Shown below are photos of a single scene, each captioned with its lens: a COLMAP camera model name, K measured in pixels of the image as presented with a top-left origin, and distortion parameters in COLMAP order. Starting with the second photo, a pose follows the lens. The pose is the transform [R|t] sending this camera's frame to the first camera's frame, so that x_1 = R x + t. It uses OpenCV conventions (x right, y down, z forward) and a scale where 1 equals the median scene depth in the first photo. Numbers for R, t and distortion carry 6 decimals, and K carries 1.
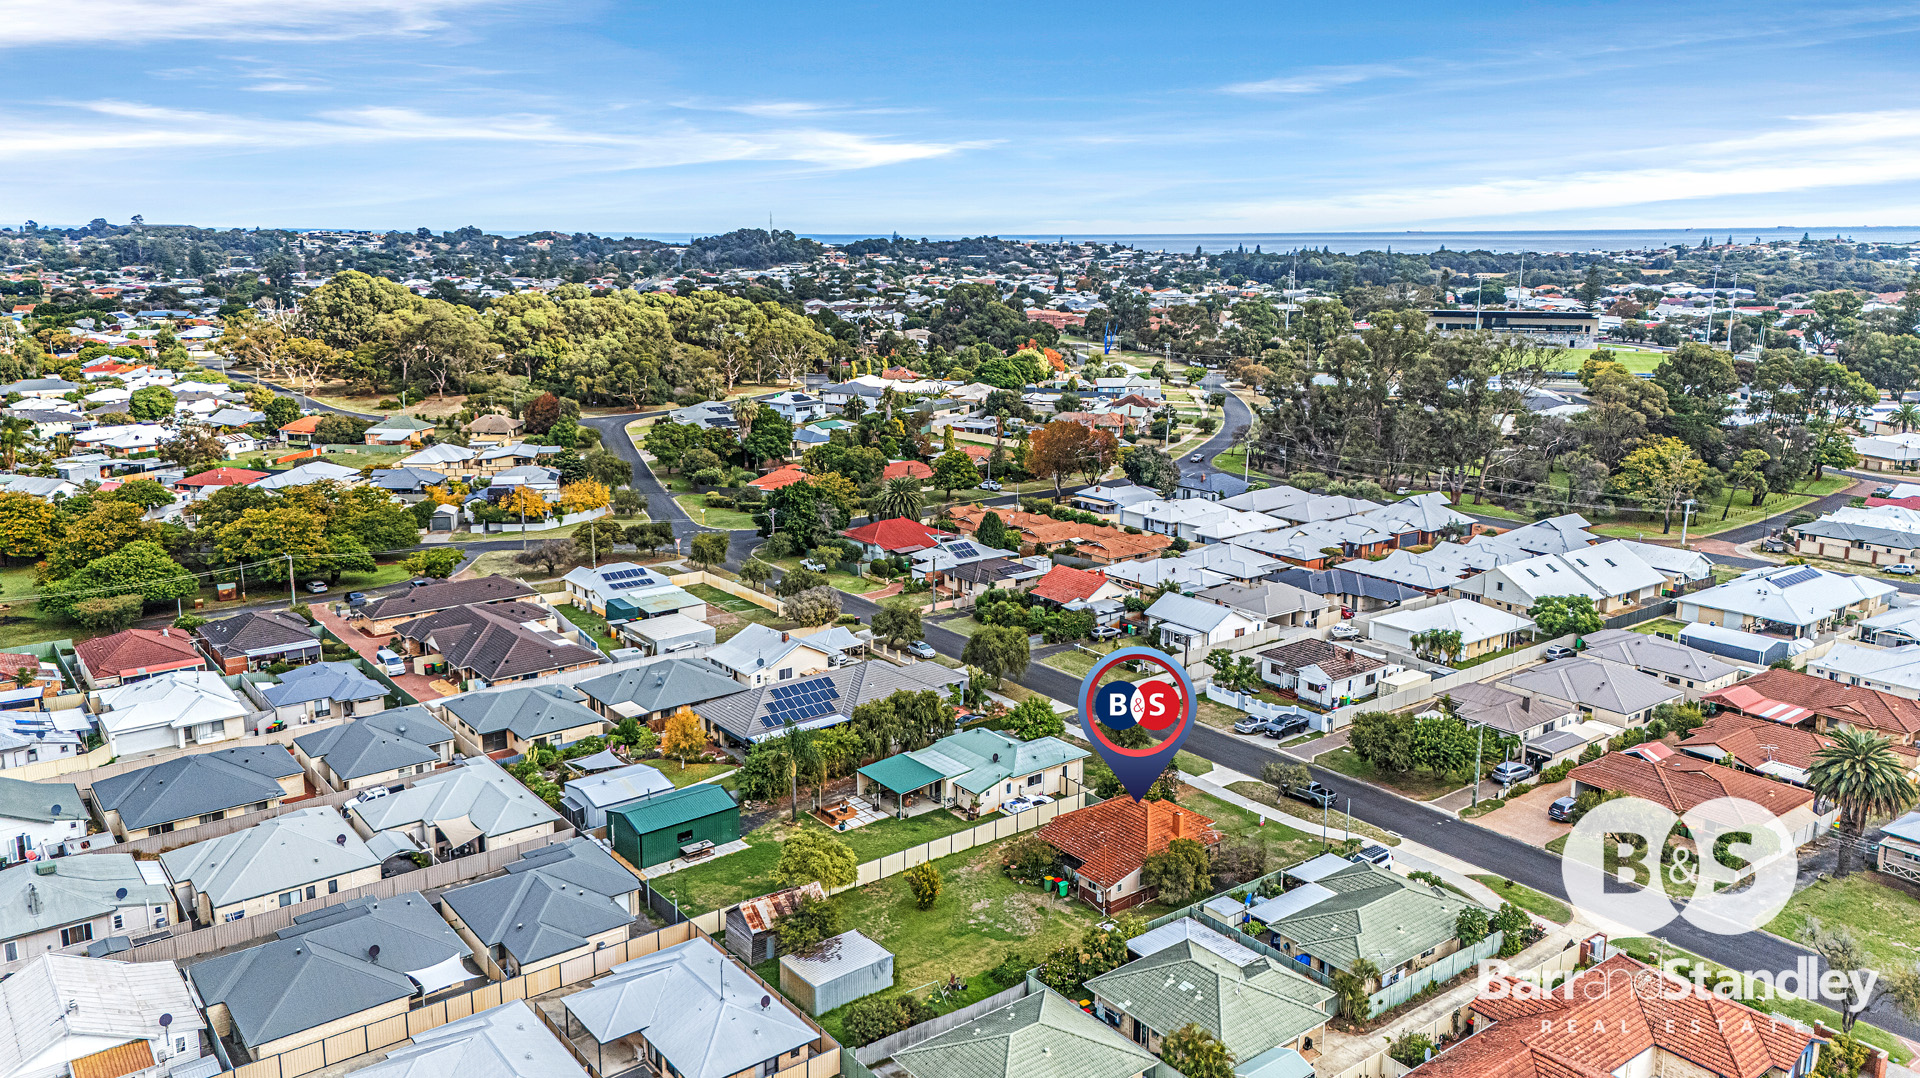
lens RADIAL K [[1376.7, 0, 959.3], [0, 1376.7, 547.3], [0, 0, 1]] dist [0.136390, -0.106904]
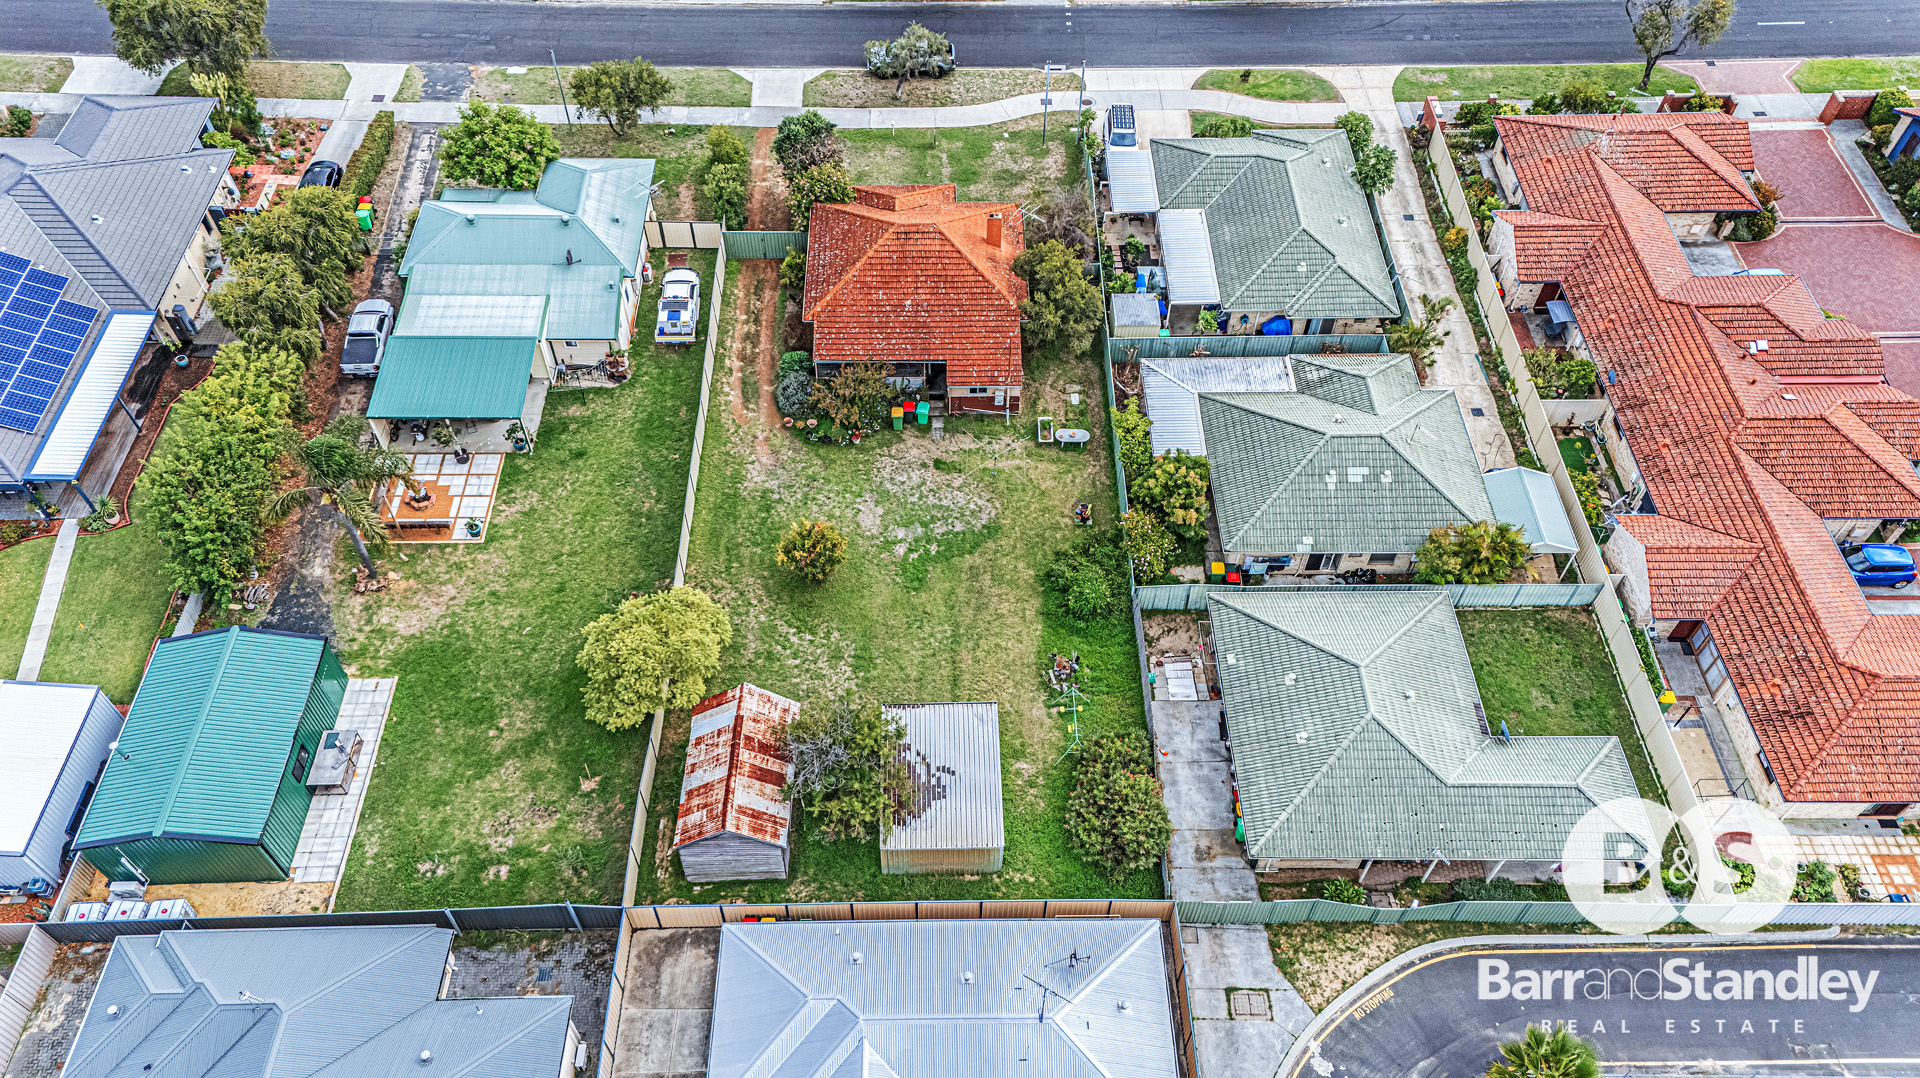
lens RADIAL K [[1376.7, 0, 959.3], [0, 1376.7, 547.3], [0, 0, 1]] dist [0.136390, -0.106904]
pose [[0.599111, -0.623621, 0.502158, -0.191633], [0.167735, 0.711015, 0.682878, -0.099403], [-0.782899, -0.324891, 0.530580, 0.445893]]
